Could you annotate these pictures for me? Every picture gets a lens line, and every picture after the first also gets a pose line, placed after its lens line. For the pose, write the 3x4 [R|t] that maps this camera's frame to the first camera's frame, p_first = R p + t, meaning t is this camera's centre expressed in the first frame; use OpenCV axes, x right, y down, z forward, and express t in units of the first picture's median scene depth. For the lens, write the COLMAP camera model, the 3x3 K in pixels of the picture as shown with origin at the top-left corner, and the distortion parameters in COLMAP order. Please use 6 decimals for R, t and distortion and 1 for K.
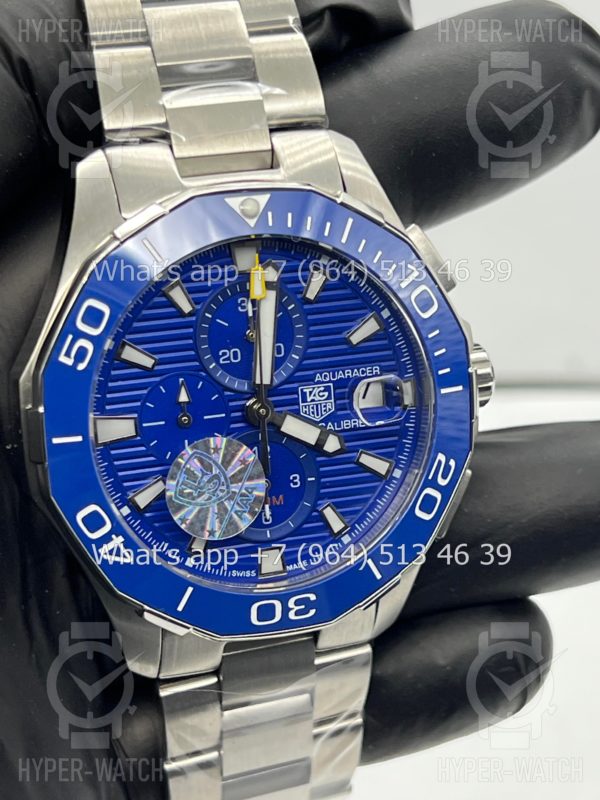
lens RADIAL K [[1858.9, 0, 298.2], [0, 1858.9, 395.6], [0, 0, 1]] dist [0.178511, 0.000000]
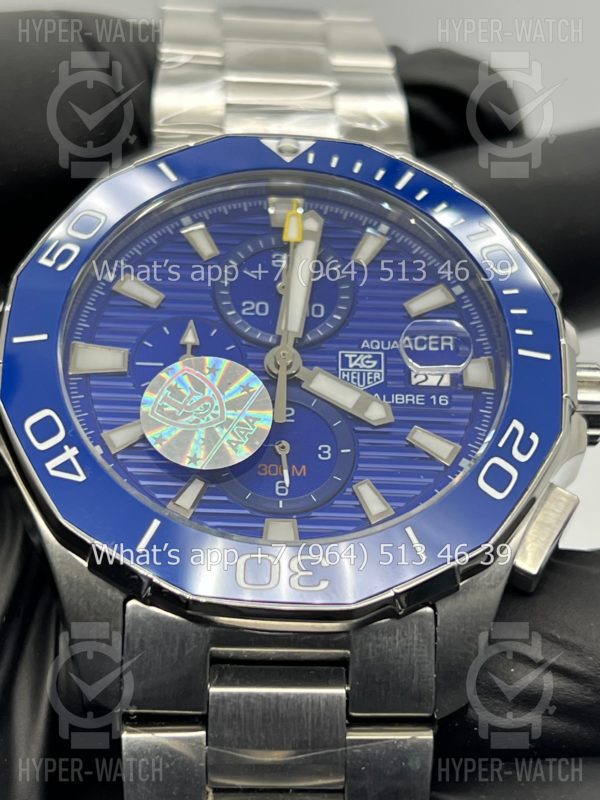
lens RADIAL K [[1858.9, 0, 300.9], [0, 1858.9, 400.5], [0, 0, 1]] dist [0.178511, 0.000000]
pose [[0.961522, -0.063727, -0.267235, 0.199990], [-0.119093, 0.779891, -0.614481, 0.513659], [0.247574, 0.622663, 0.742293, 0.418742]]
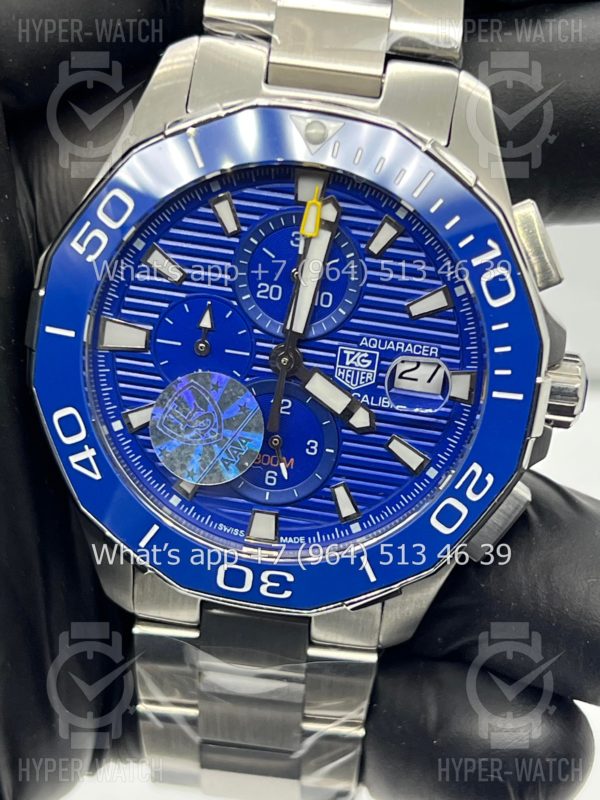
lens RADIAL K [[1858.9, 0, 305.9], [0, 1858.9, 402.4], [0, 0, 1]] dist [0.178511, 0.000000]
pose [[0.903420, 0.265809, -0.336419, 0.294279], [-0.257371, 0.963750, 0.070328, -0.037389], [0.342917, 0.023048, 0.939083, 0.166580]]
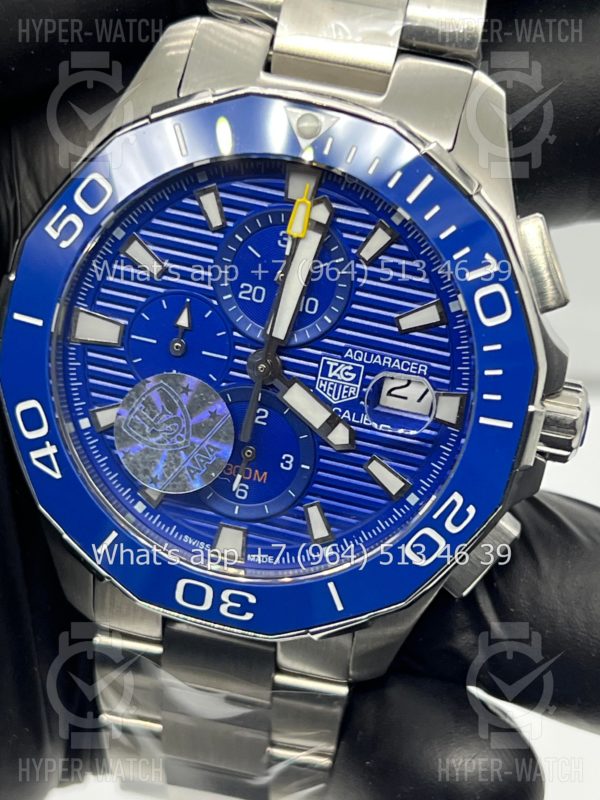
lens RADIAL K [[1858.9, 0, 297.2], [0, 1858.9, 396.1], [0, 0, 1]] dist [0.178511, 0.000000]
pose [[0.853065, 0.329200, -0.404855, 0.335451], [-0.322323, 0.942596, 0.087293, -0.057118], [0.410352, 0.056027, 0.910205, 0.246770]]
